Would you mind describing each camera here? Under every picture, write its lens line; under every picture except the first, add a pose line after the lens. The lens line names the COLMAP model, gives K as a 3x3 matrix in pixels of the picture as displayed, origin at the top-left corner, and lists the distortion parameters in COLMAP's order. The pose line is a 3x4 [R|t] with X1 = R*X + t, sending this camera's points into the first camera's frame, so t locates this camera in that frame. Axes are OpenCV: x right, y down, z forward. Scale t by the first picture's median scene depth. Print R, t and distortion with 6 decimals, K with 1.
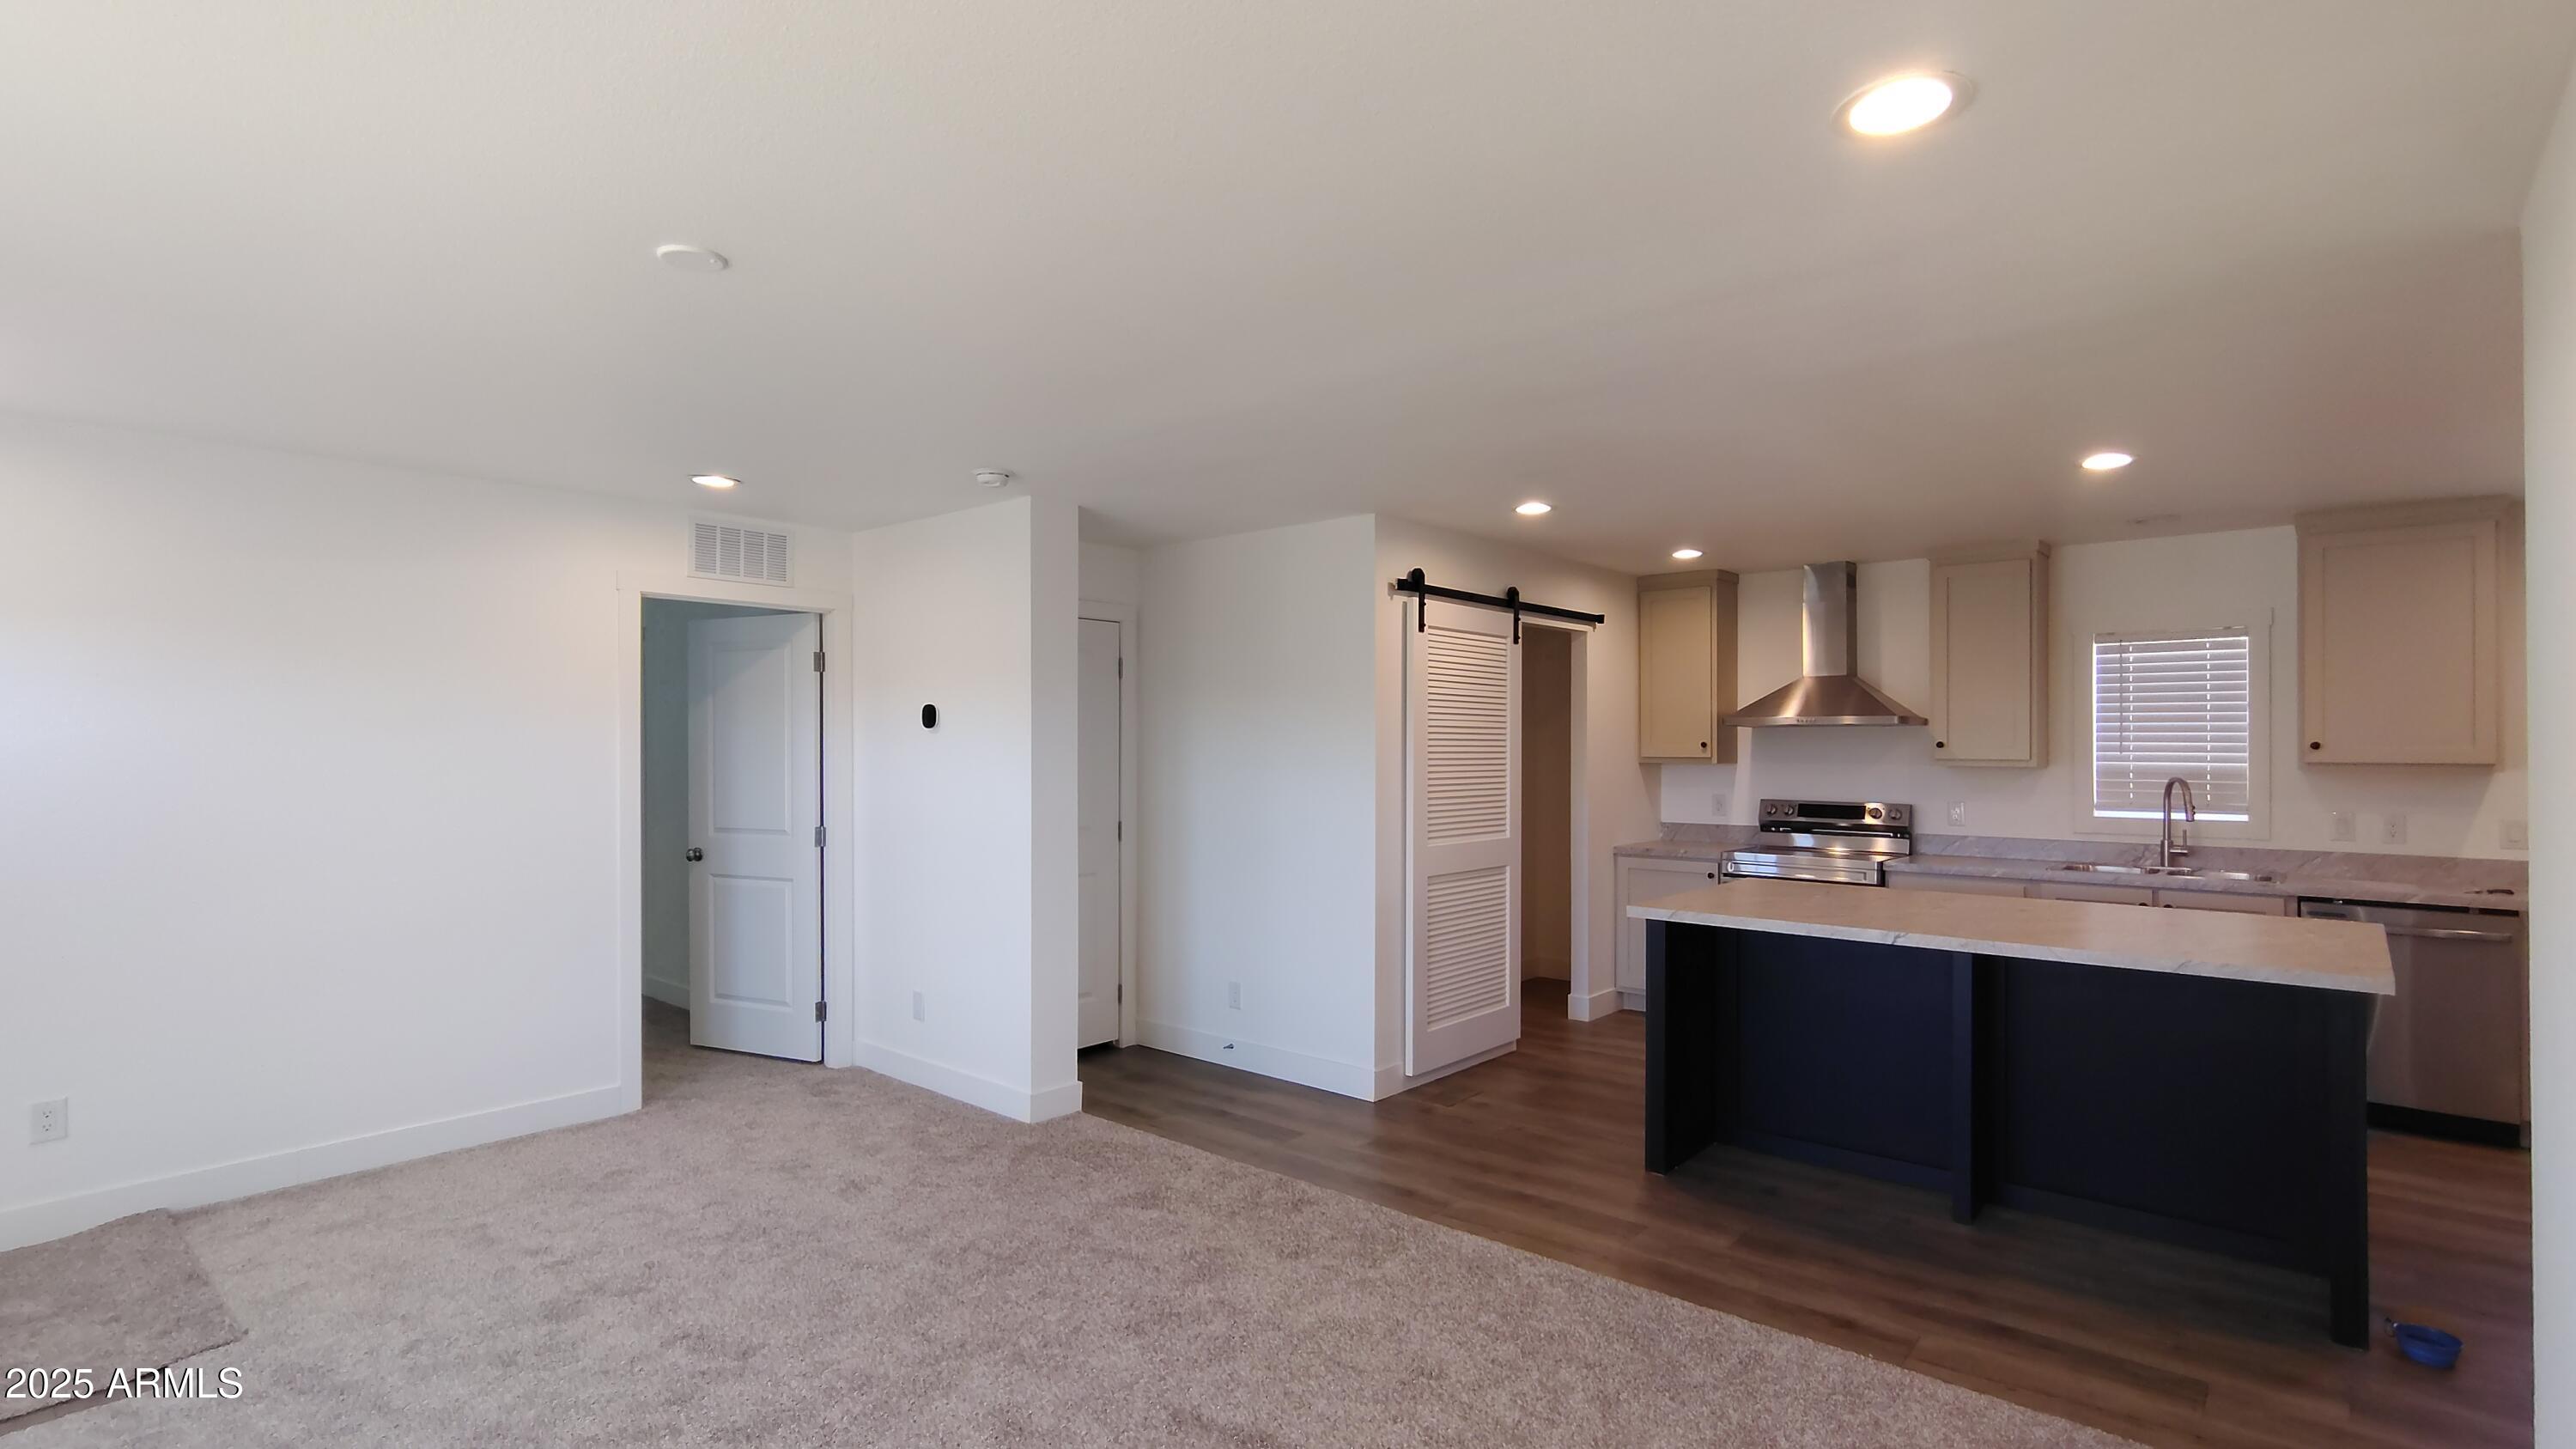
lens RADIAL K [[1204.1, 0, 1285.0], [0, 1204.1, 737.3], [0, 0, 1]] dist [-0.005942, 0.006103]
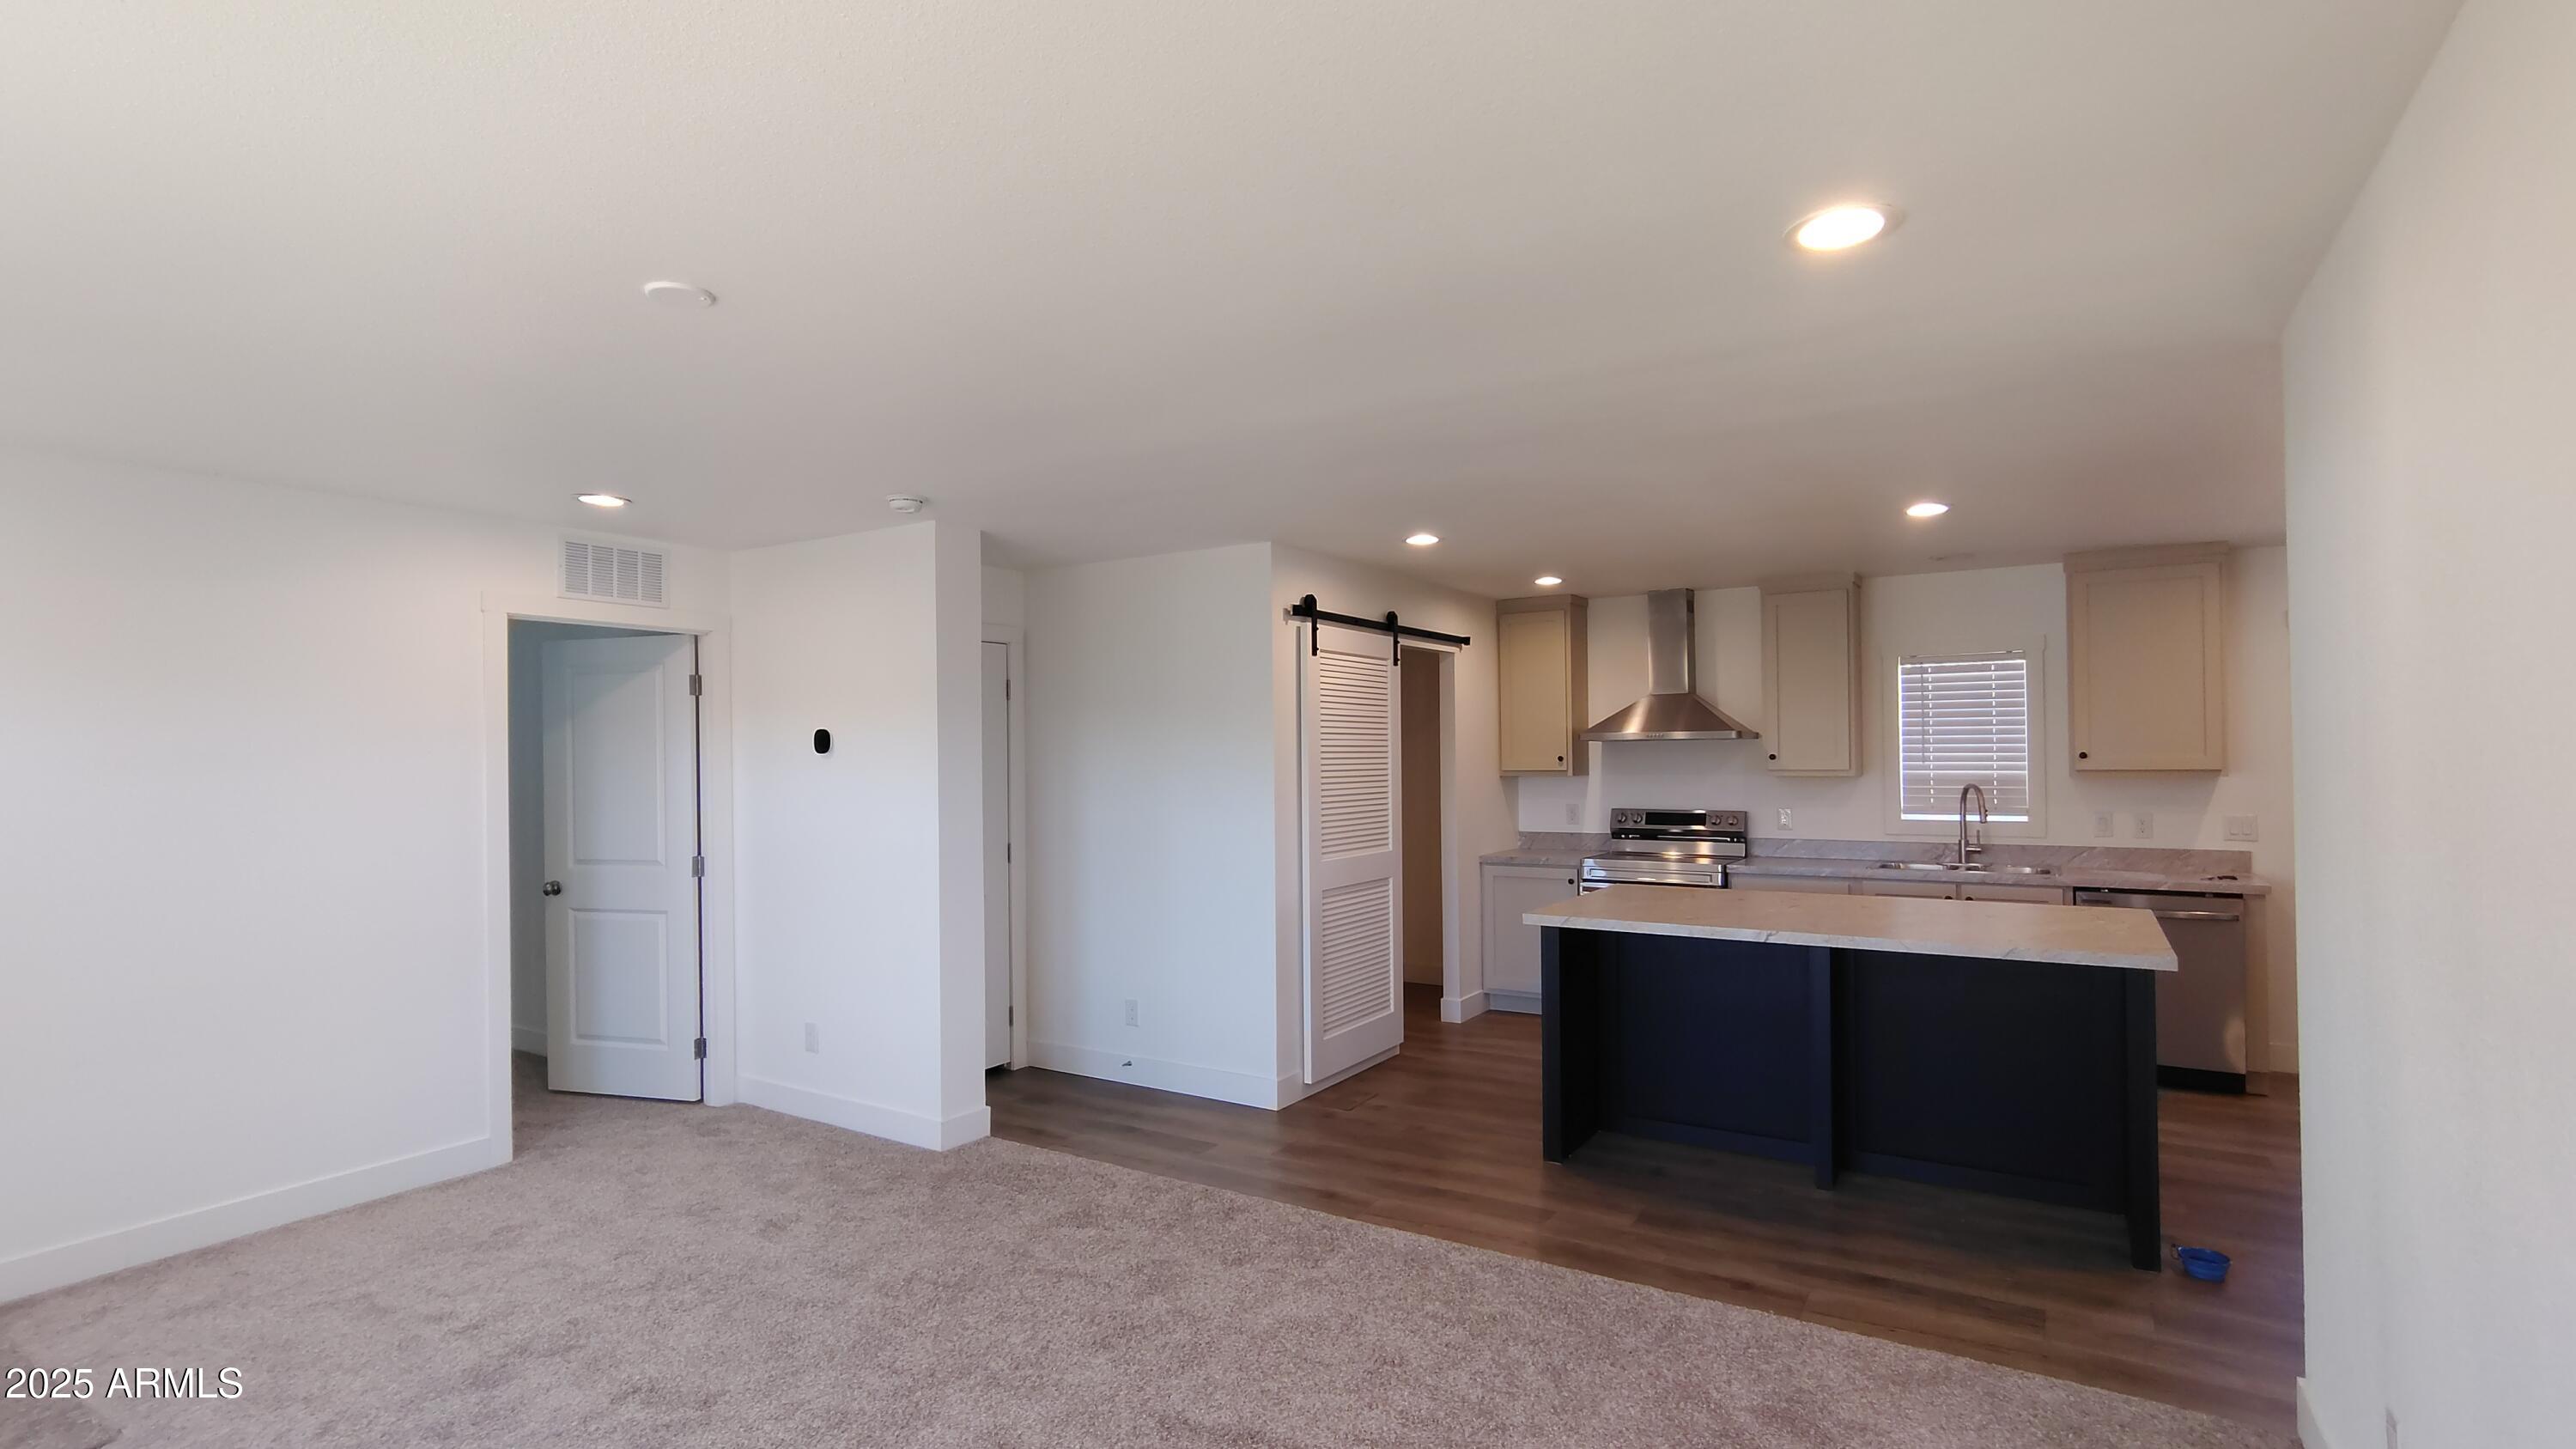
lens RADIAL K [[1204.1, 0, 1282.1], [0, 1204.1, 739.5], [0, 0, 1]] dist [-0.005942, 0.006103]
pose [[0.988841, -0.009589, 0.148669, -0.072903], [0.010530, 0.999929, -0.005542, -0.009799], [-0.148605, 0.007046, 0.988872, -0.024695]]
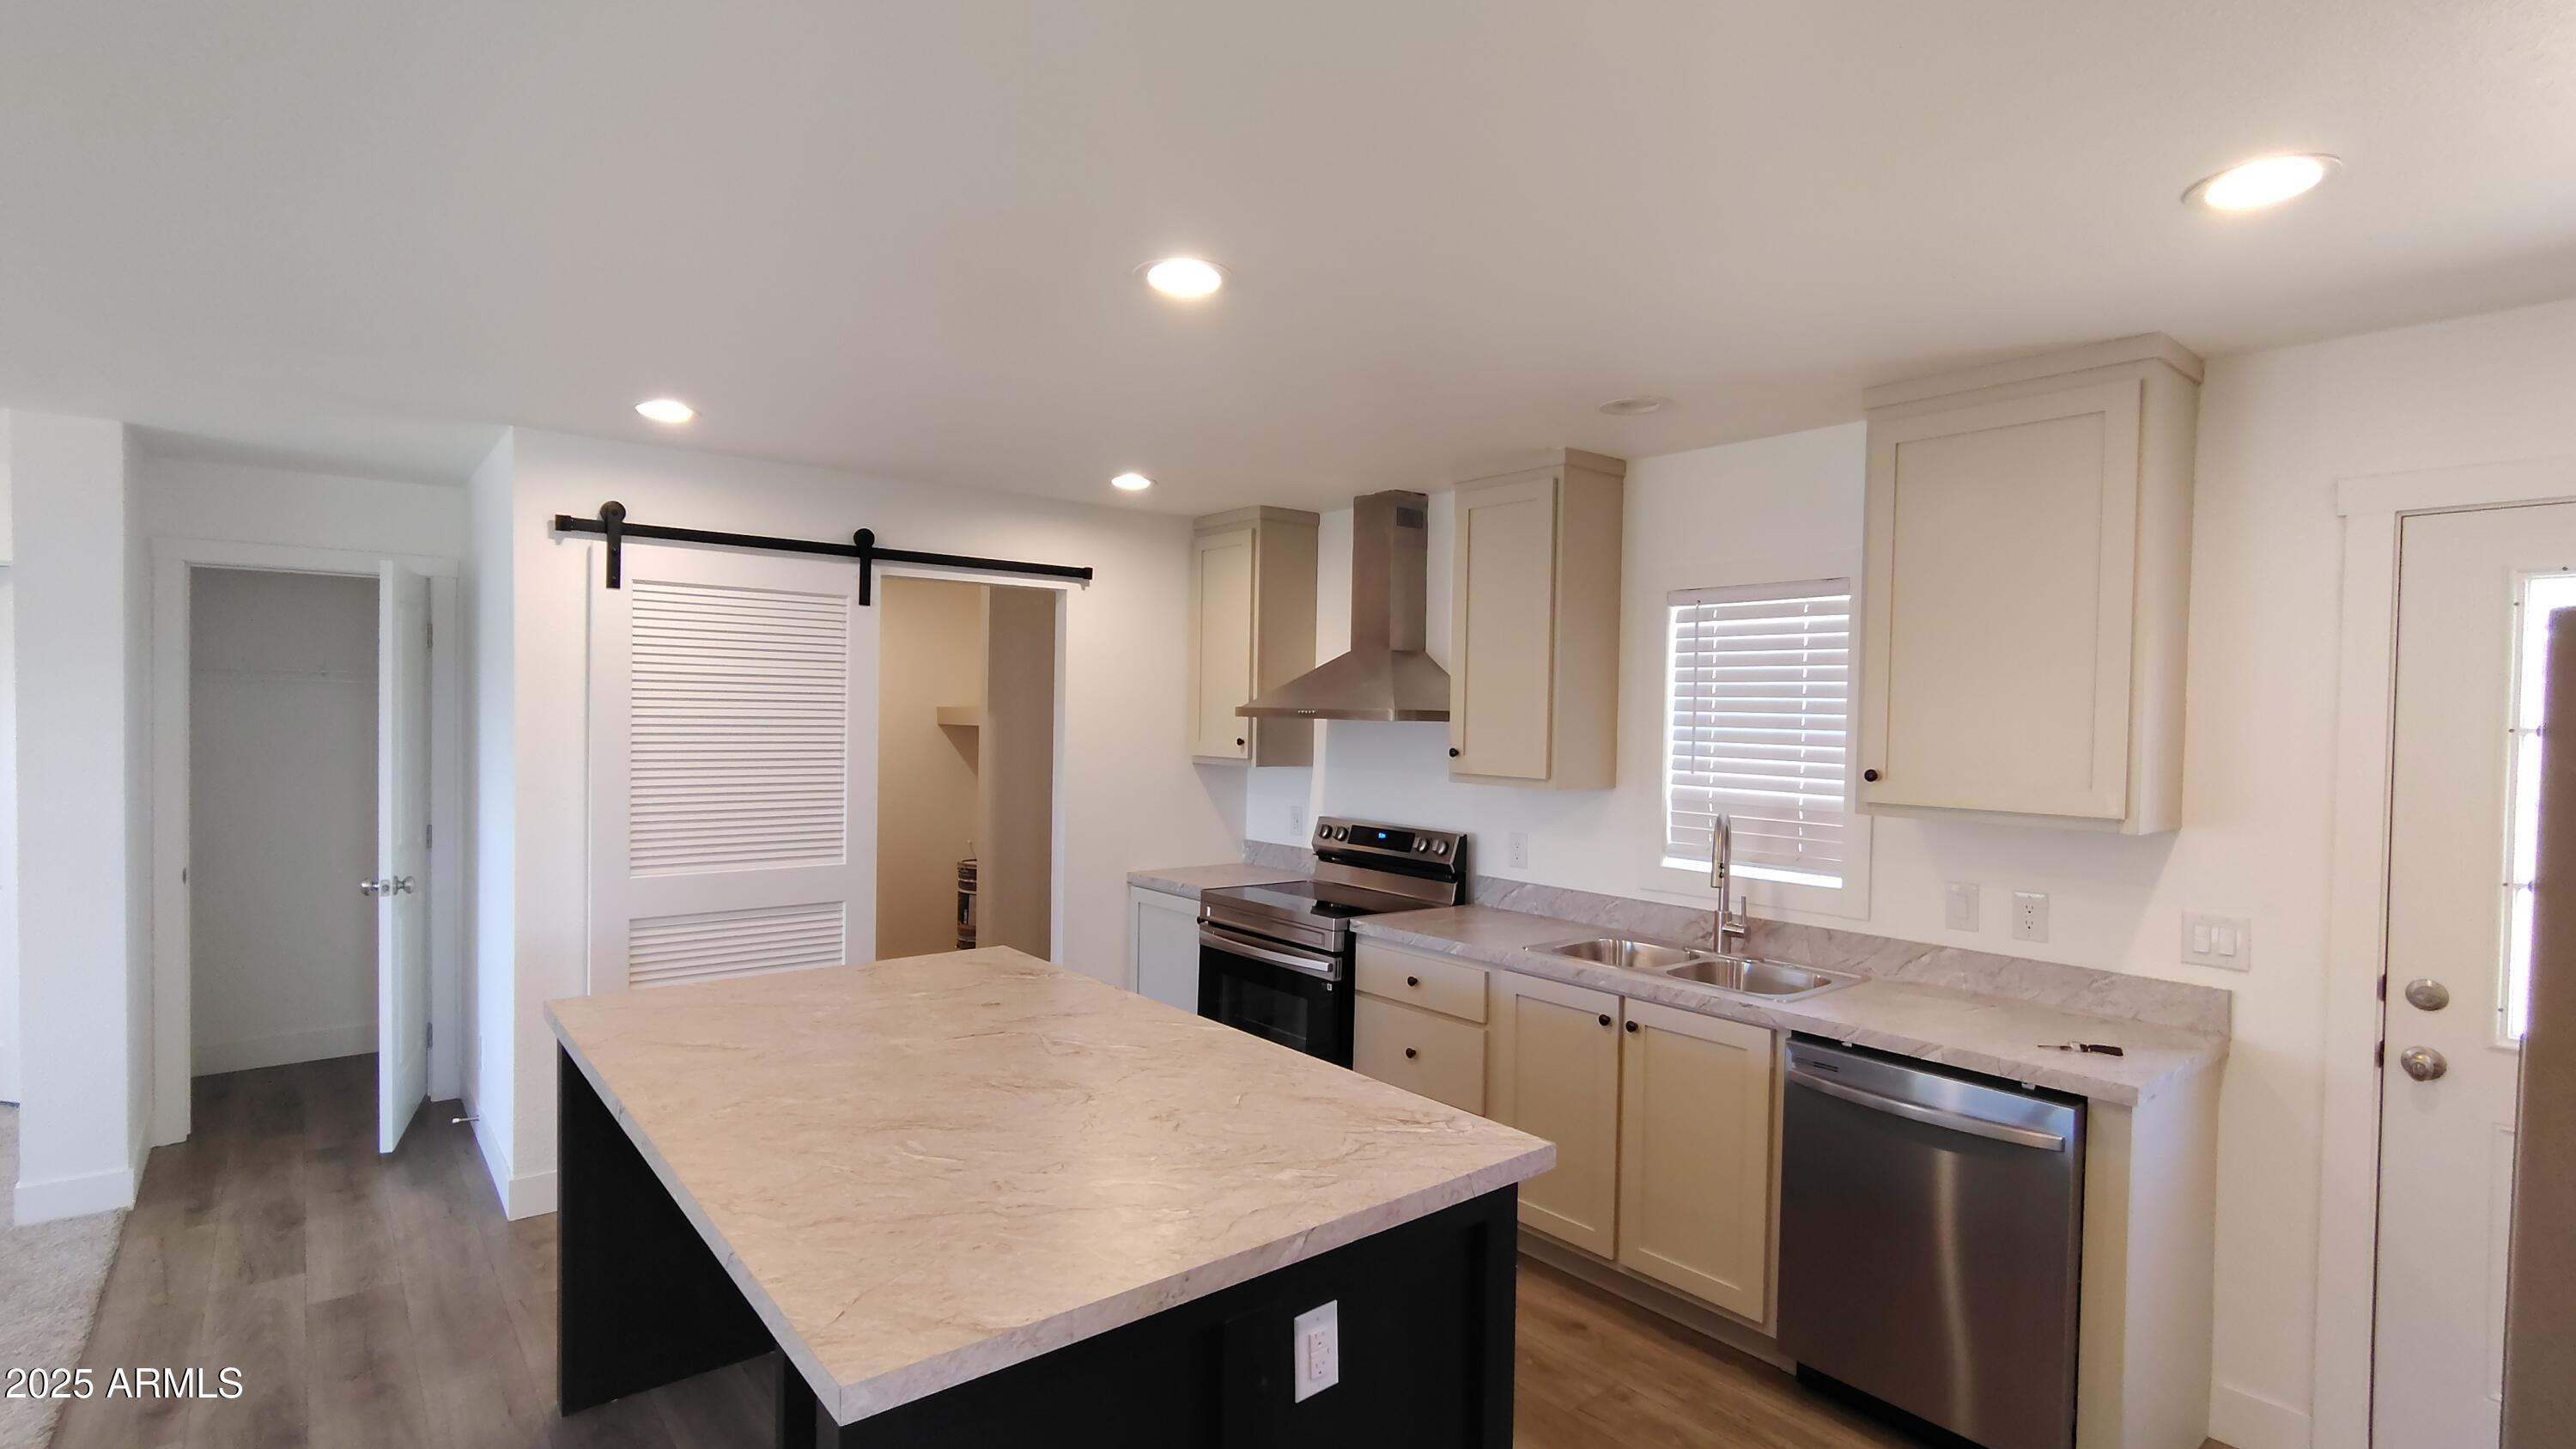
lens RADIAL K [[1204.1, 0, 1275.4], [0, 1204.1, 742.4], [0, 0, 1]] dist [-0.005942, 0.006103]
pose [[0.985546, 0.020519, -0.168159, 0.665531], [-0.015265, 0.999356, 0.032475, -0.024584], [0.168717, -0.029439, 0.985225, 0.358363]]
